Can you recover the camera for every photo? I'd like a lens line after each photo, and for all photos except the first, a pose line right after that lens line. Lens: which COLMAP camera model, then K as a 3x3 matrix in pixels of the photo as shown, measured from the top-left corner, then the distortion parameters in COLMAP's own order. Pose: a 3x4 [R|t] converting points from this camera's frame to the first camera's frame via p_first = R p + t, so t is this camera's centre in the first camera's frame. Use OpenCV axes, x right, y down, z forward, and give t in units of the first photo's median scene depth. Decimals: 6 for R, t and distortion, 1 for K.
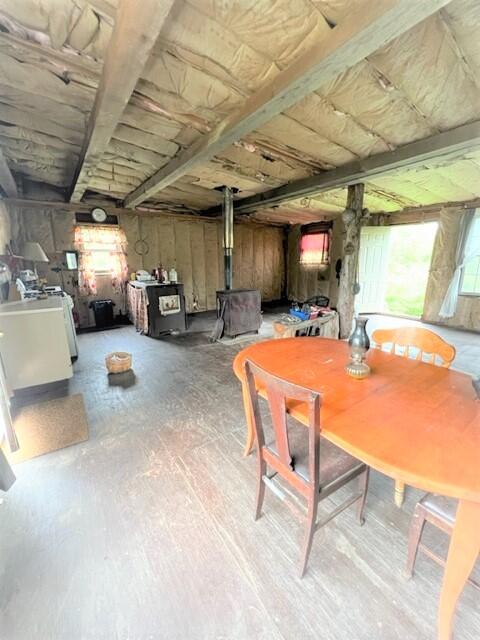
lens RADIAL K [[257.2, 0, 242.7], [0, 257.2, 319.9], [0, 0, 1]] dist [0.000880, -0.000169]
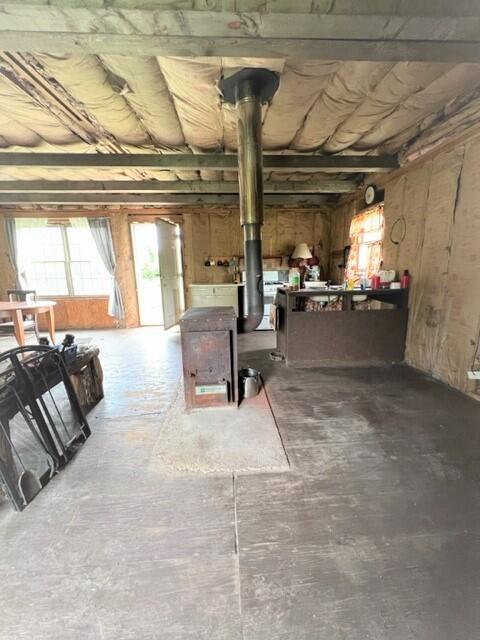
lens RADIAL K [[257.2, 0, 240.0], [0, 257.2, 318.9], [0, 0, 1]] dist [0.000880, -0.000169]
pose [[-0.537436, 0.185198, -0.822718, 0.340392], [-0.174974, 0.929868, 0.323618, -0.253700], [0.824953, 0.317878, -0.467340, 1.179016]]
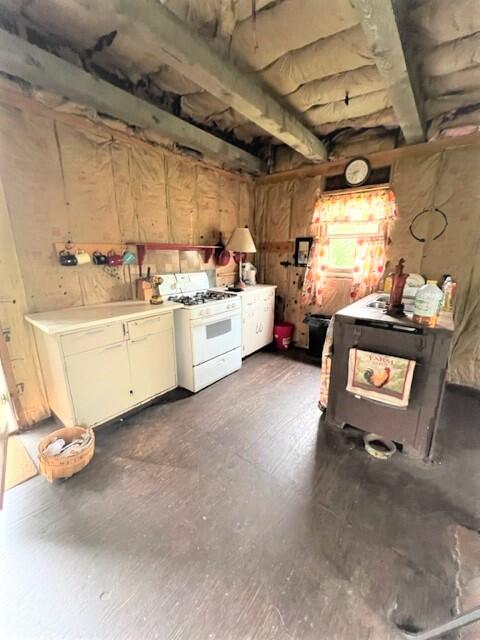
lens RADIAL K [[257.2, 0, 241.0], [0, 257.2, 318.7], [0, 0, 1]] dist [0.000880, -0.000169]
pose [[0.272948, 0.250363, -0.928880, -0.020248], [-0.230567, 0.954426, 0.189498, -0.150840], [0.933991, 0.162446, 0.318234, 0.647832]]
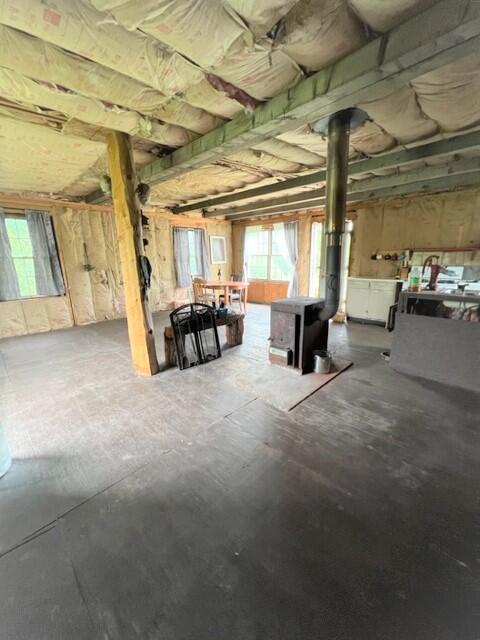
lens RADIAL K [[257.2, 0, 241.7], [0, 257.2, 317.4], [0, 0, 1]] dist [0.000880, -0.000169]
pose [[-0.985379, 0.062621, -0.158451, 0.223604], [-0.014884, 0.894811, 0.446197, -0.343054], [0.169725, 0.442032, -0.880796, 1.454610]]
